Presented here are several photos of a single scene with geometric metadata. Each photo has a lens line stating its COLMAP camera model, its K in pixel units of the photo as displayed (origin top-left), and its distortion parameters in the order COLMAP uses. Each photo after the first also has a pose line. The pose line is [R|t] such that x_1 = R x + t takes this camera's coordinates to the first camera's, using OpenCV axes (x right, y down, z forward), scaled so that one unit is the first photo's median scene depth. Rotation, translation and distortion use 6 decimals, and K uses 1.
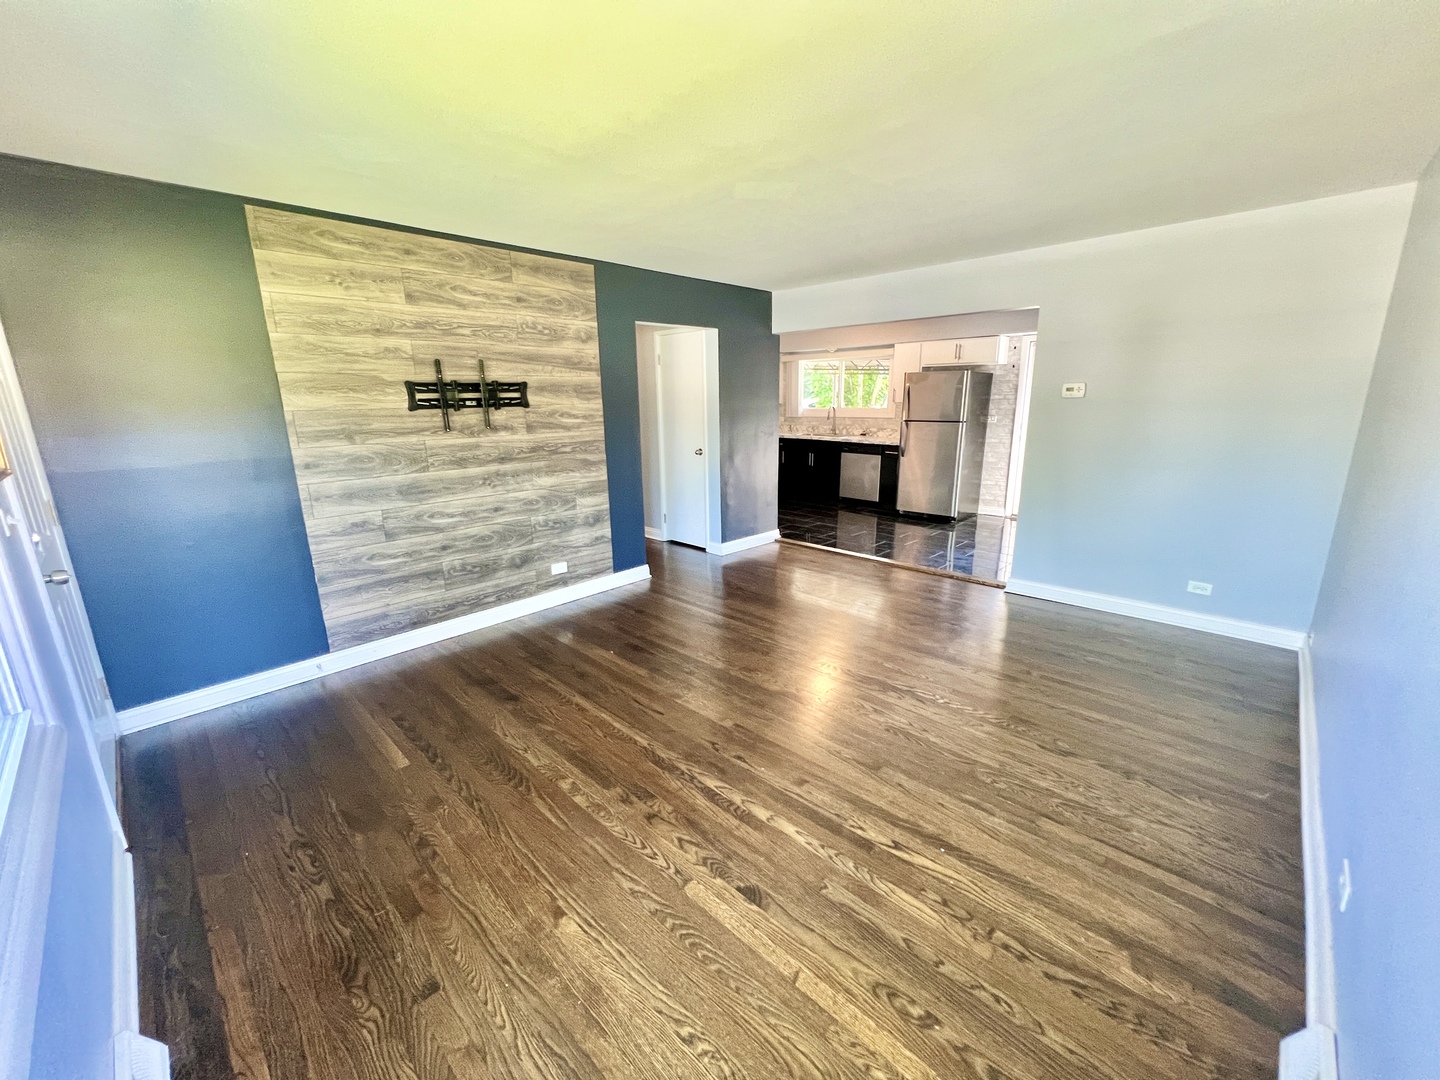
lens RADIAL K [[575.1, 0, 721.1], [0, 575.1, 536.5], [0, 0, 1]] dist [-0.002417, 0.000630]
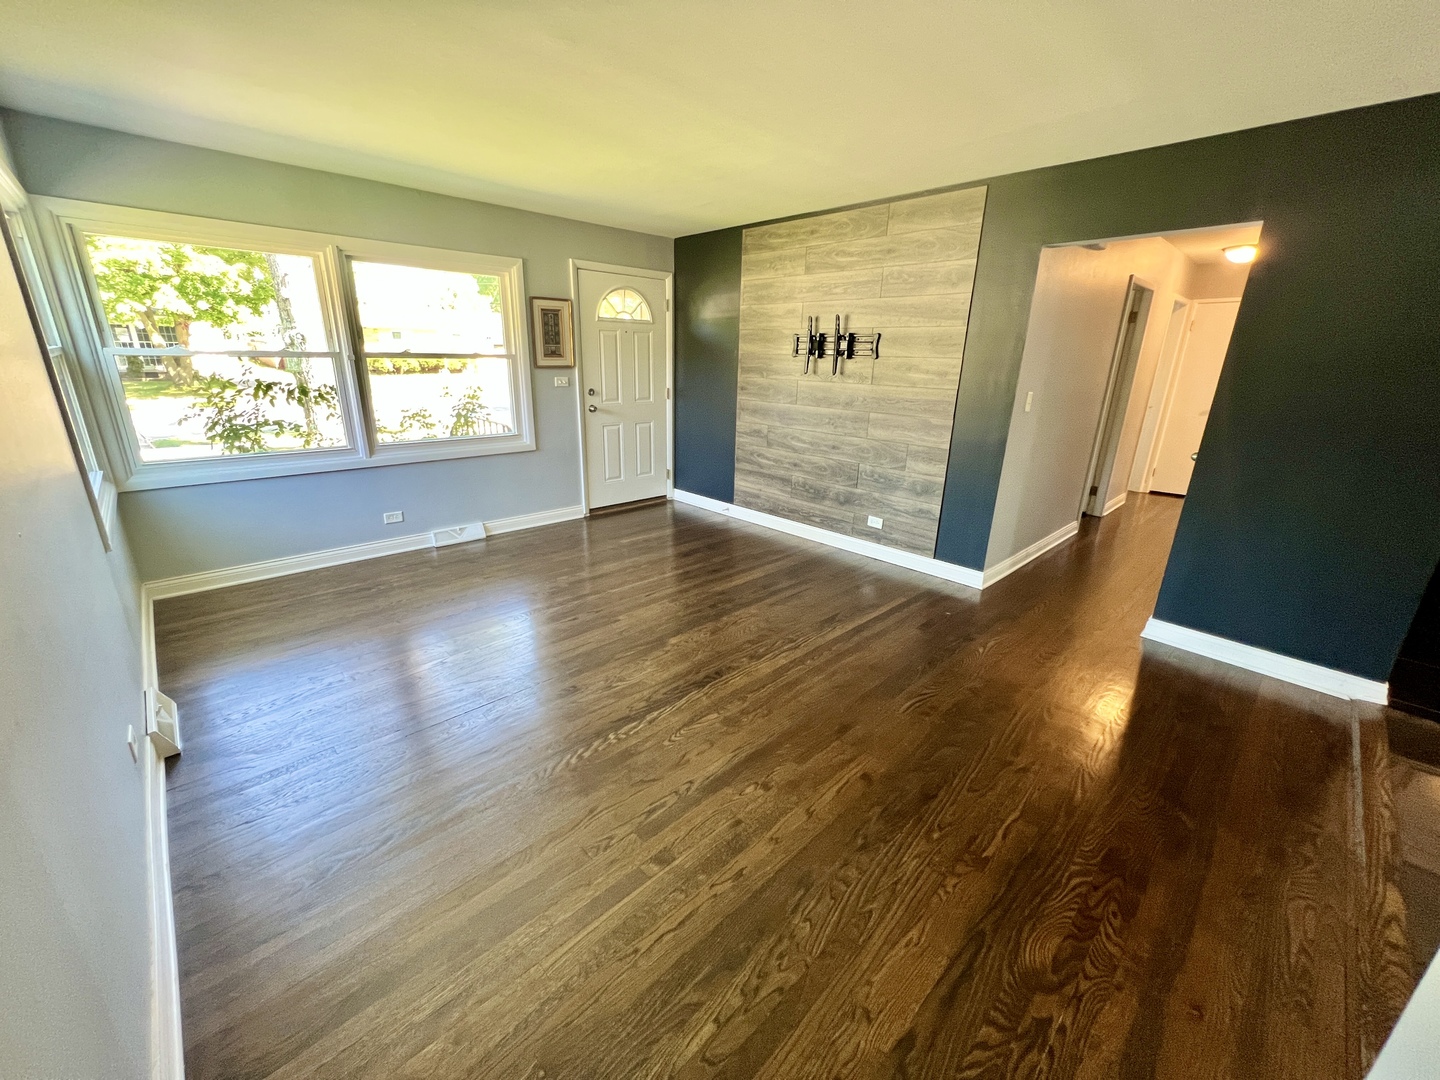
lens RADIAL K [[575.1, 0, 716.6], [0, 575.1, 539.3], [0, 0, 1]] dist [-0.002417, 0.000630]
pose [[-0.046412, 0.321411, -0.945802, 0.779482], [-0.256567, 0.911223, 0.322250, -0.192068], [0.965411, 0.257618, 0.040172, 0.780300]]
